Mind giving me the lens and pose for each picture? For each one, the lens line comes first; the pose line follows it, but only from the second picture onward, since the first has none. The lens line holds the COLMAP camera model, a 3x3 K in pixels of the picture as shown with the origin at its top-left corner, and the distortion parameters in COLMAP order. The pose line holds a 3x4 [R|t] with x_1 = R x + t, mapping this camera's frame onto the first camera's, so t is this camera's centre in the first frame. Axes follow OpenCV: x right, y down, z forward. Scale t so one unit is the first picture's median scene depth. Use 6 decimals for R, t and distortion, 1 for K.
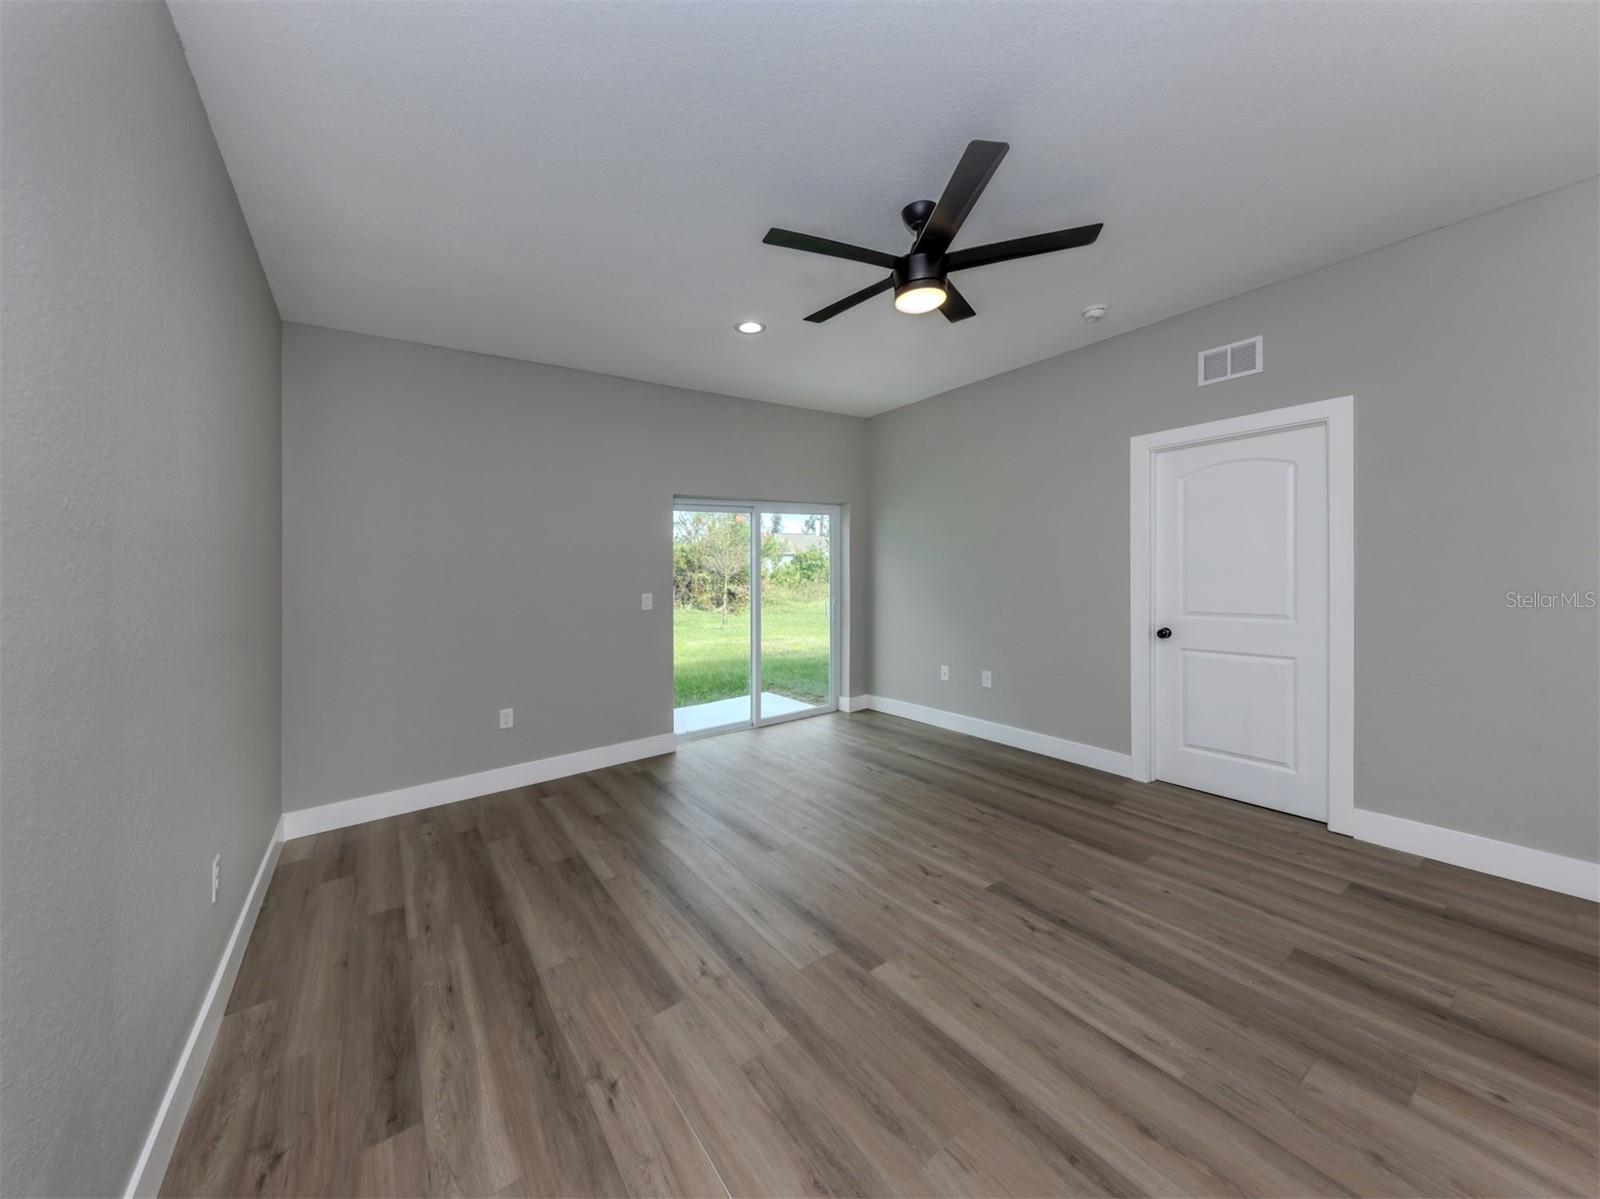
lens RADIAL K [[594.6, 0, 798.3], [0, 594.6, 606.3], [0, 0, 1]] dist [0.014243, -0.000827]
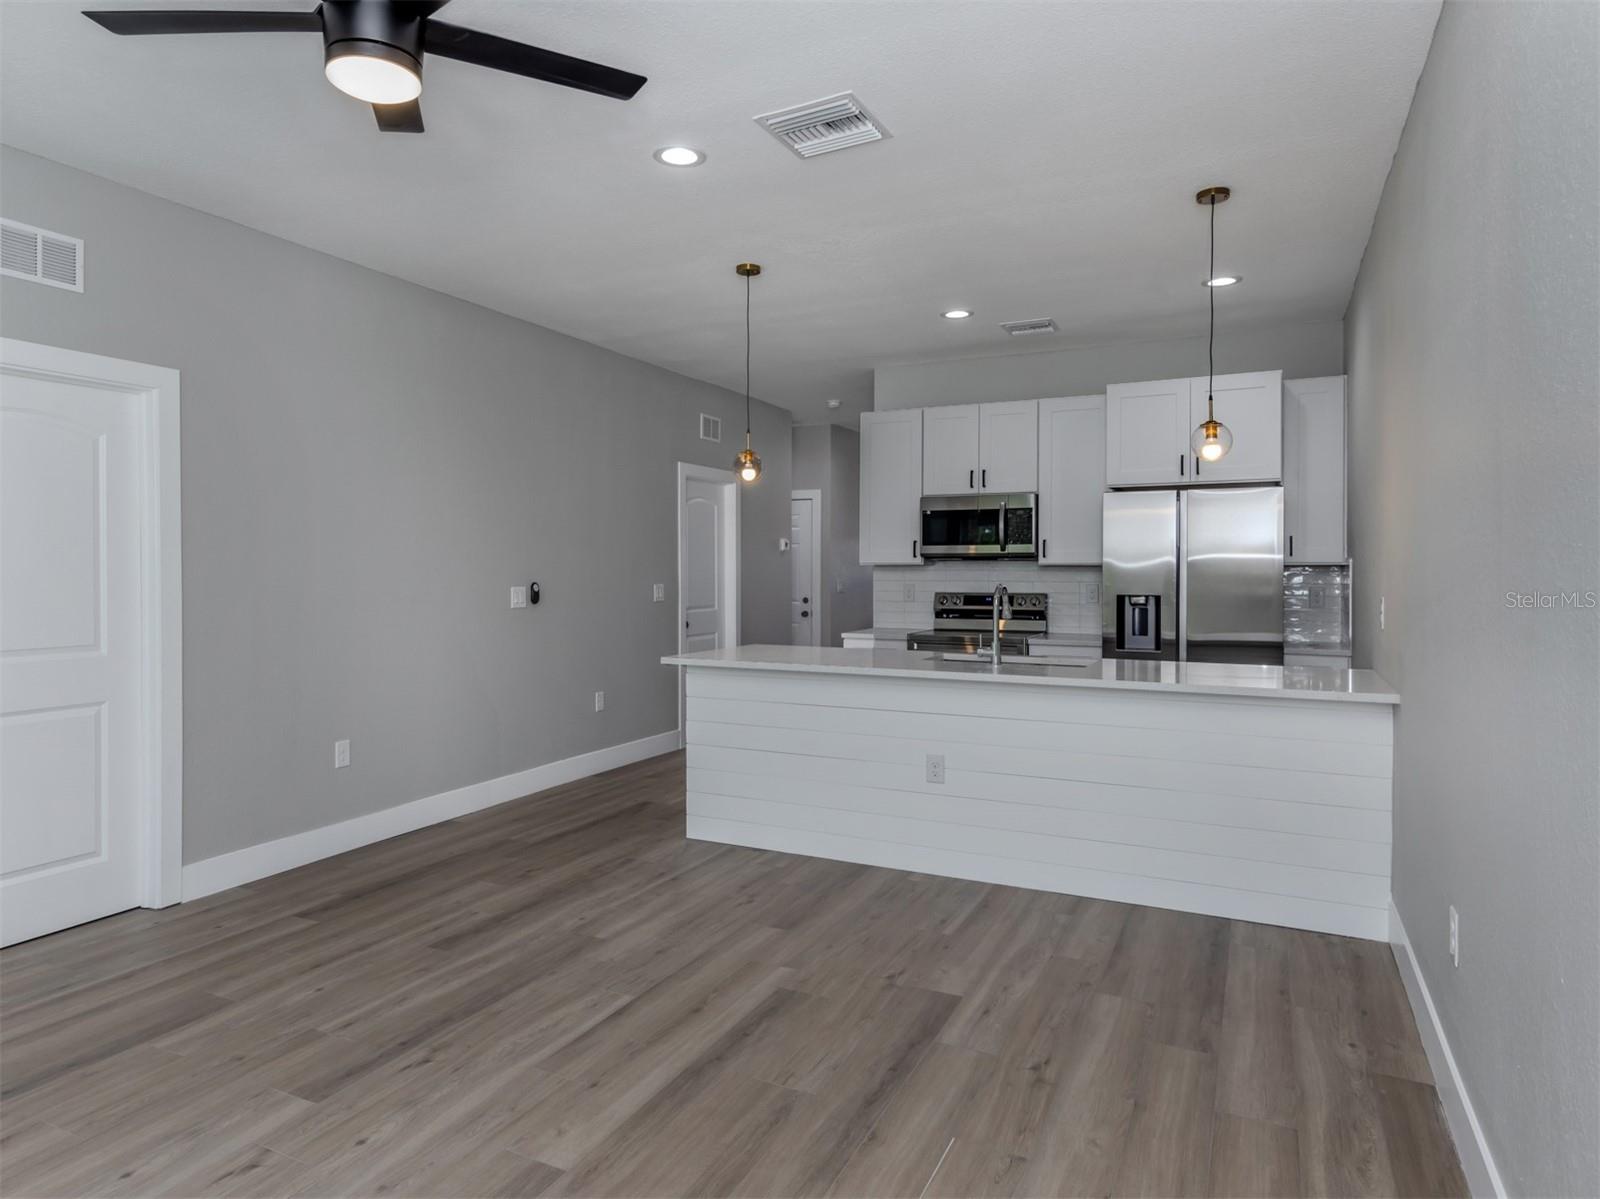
lens RADIAL K [[1009.9, 0, 742.8], [0, 1009.9, 569.7], [0, 0, 1]] dist [0.014650, 0.002324]
pose [[-0.444390, 0.026663, 0.895437, -0.976495], [0.078320, 0.996886, 0.009185, -0.038839], [-0.892403, 0.074213, -0.445094, 1.267184]]
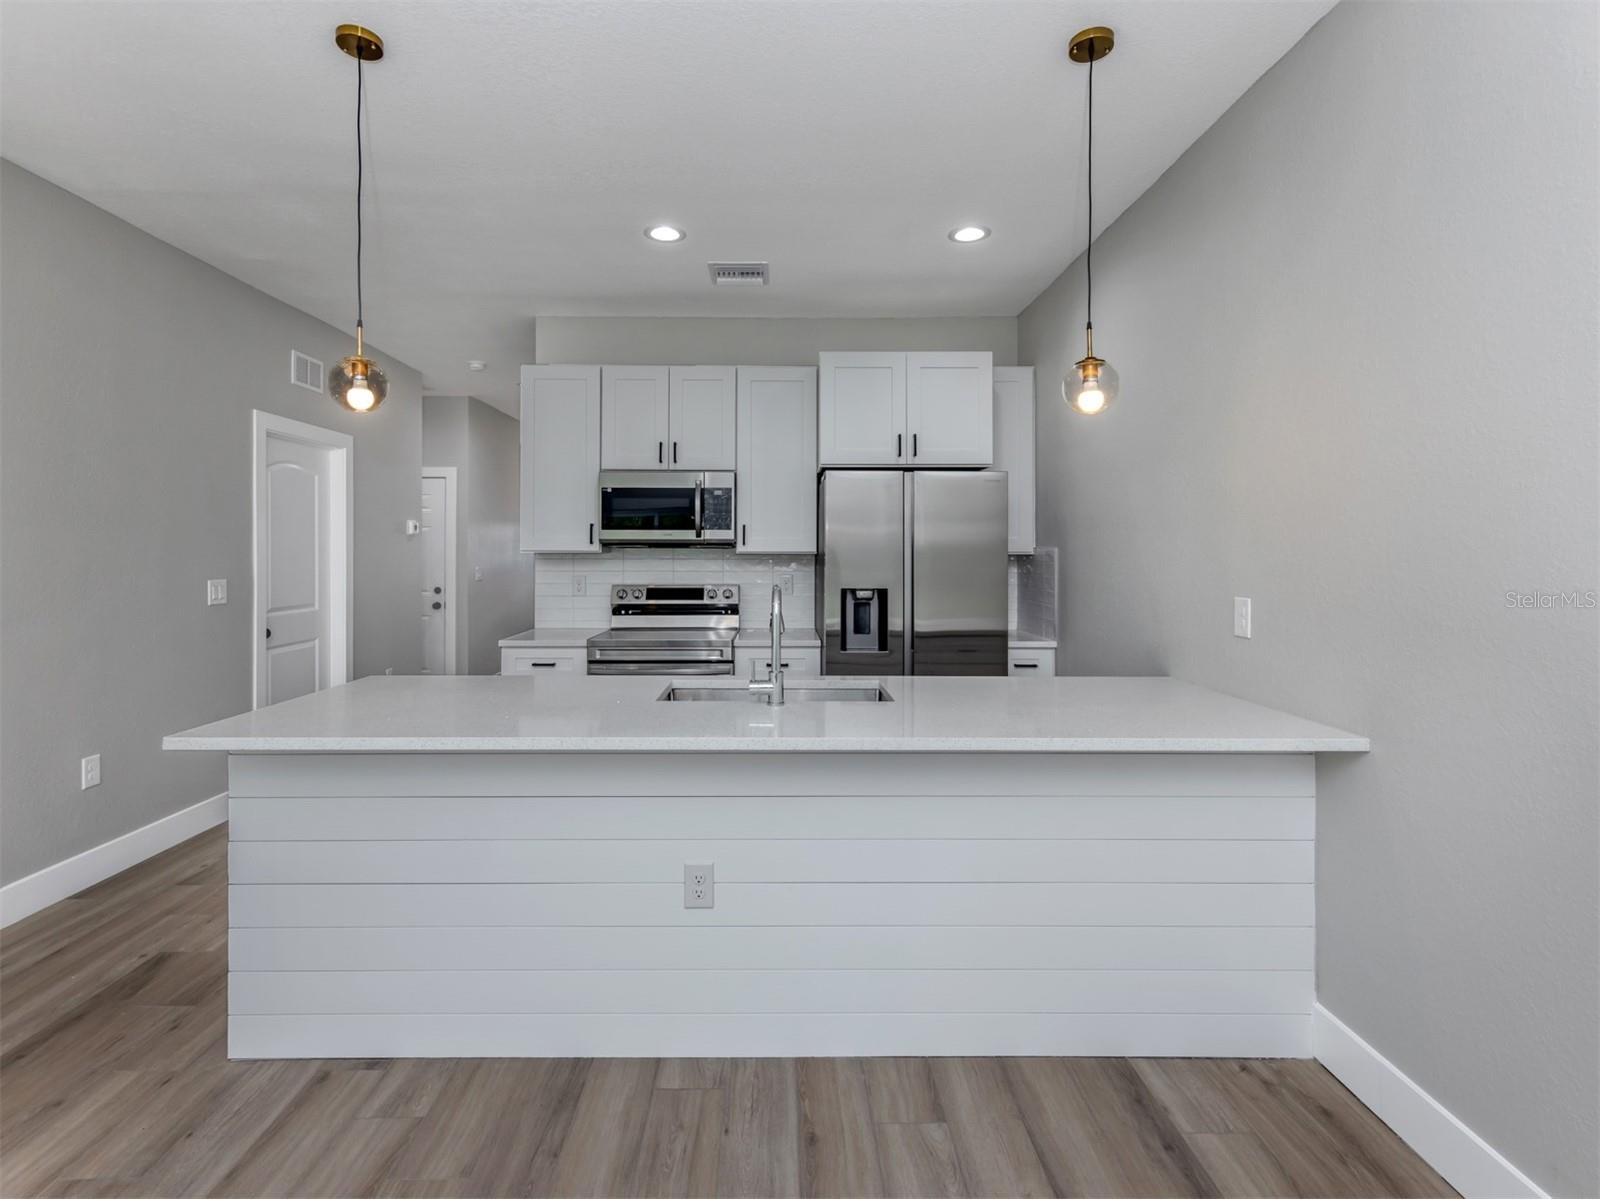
lens RADIAL K [[781.8, 0, 786.3], [0, 781.8, 556.5], [0, 0, 1]] dist [0.002475, -0.000156]
pose [[-0.817180, 0.022754, 0.575933, 0.068338], [0.062558, 0.996819, 0.049381, -0.042026], [-0.572977, 0.076383, -0.816004, 0.726711]]
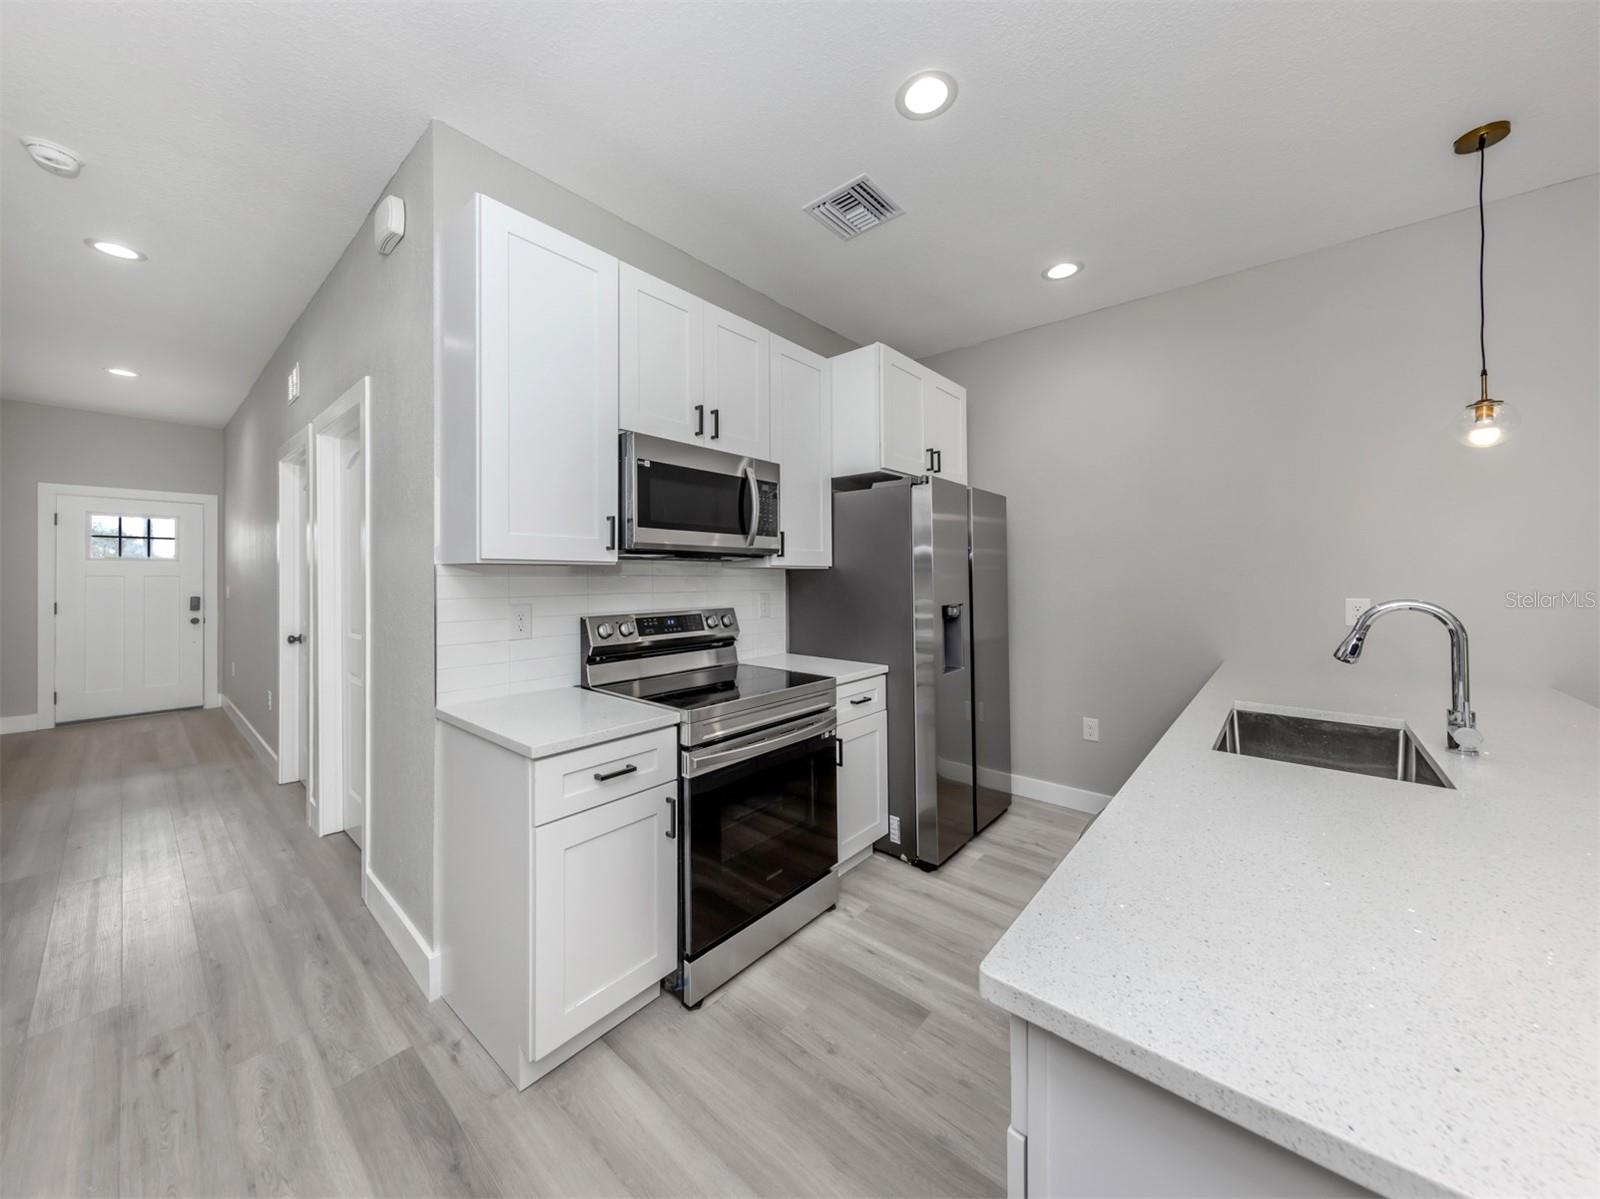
lens RADIAL K [[577.0, 0, 780.9], [0, 577.0, 567.4], [0, 0, 1]] dist [0.006645, -0.000594]
pose [[-0.974620, 0.023621, -0.222618, 1.645736], [0.008708, 0.997665, 0.067737, -0.037671], [0.223698, 0.064079, -0.972550, 0.277138]]
